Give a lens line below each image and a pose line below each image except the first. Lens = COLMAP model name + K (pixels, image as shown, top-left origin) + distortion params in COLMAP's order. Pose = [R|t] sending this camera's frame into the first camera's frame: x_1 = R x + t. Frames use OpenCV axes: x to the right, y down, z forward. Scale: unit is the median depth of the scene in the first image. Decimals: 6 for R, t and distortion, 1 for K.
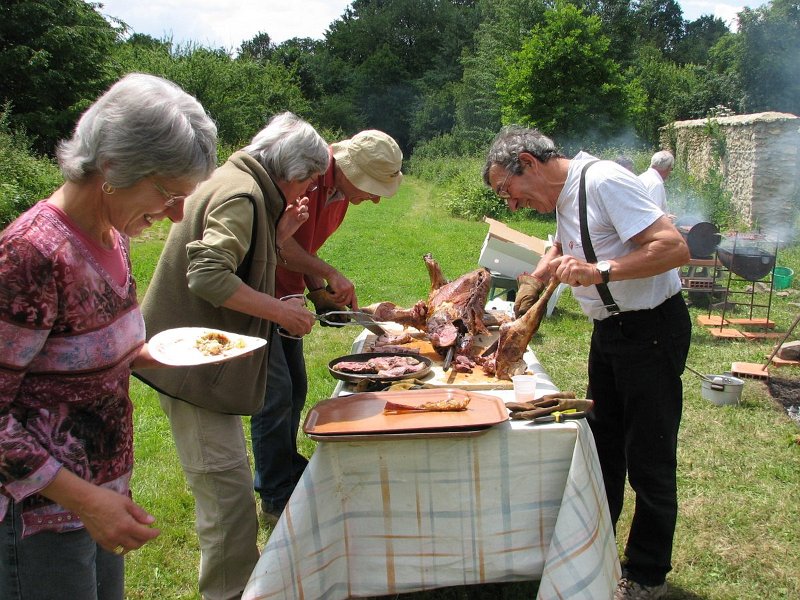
lens RADIAL K [[873.1, 0, 400.0], [0, 873.1, 300.0], [0, 0, 1]] dist [-0.124948, 0.017939]
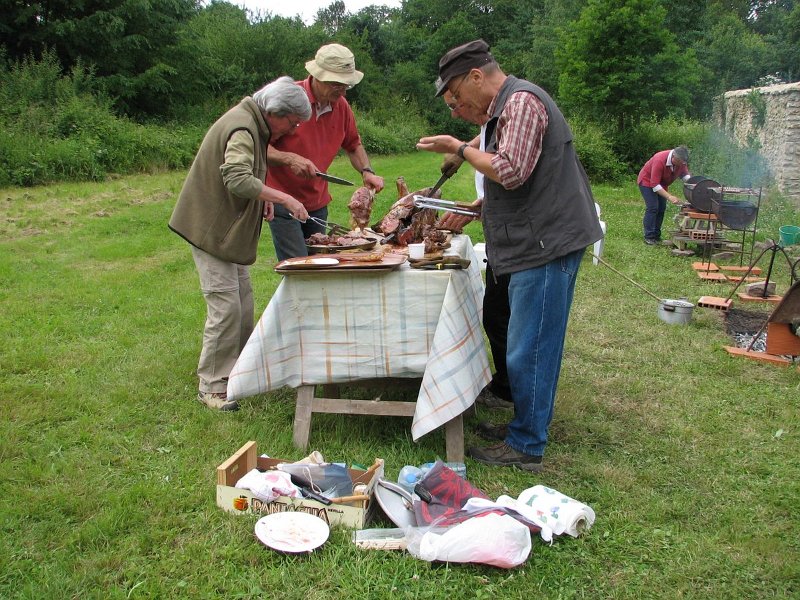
lens RADIAL K [[908.6, 0, 400.0], [0, 908.6, 300.0], [0, 0, 1]] dist [-0.206982, 0.285003]
pose [[0.995112, 0.031385, -0.093632, 0.039121], [-0.028974, 0.999216, 0.026995, 0.022795], [0.094406, -0.024150, 0.995241, -0.086118]]
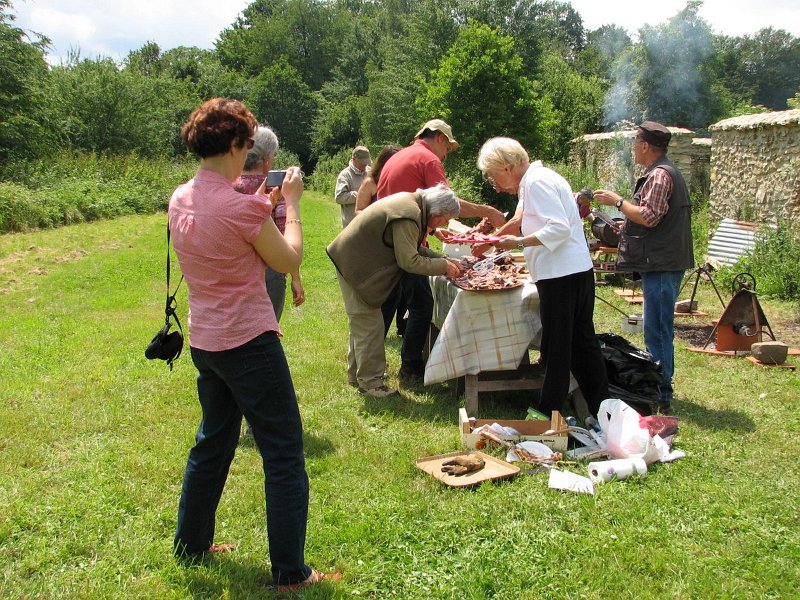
lens RADIAL K [[1021.6, 0, 401.7], [0, 1021.6, 316.7], [0, 0, 1]] dist [-0.175721, 0.399360]
pose [[0.990044, -0.026284, 0.138285, -0.086066], [0.029659, 0.999309, -0.022404, 0.040436], [-0.137600, 0.026282, 0.990139, -0.214408]]
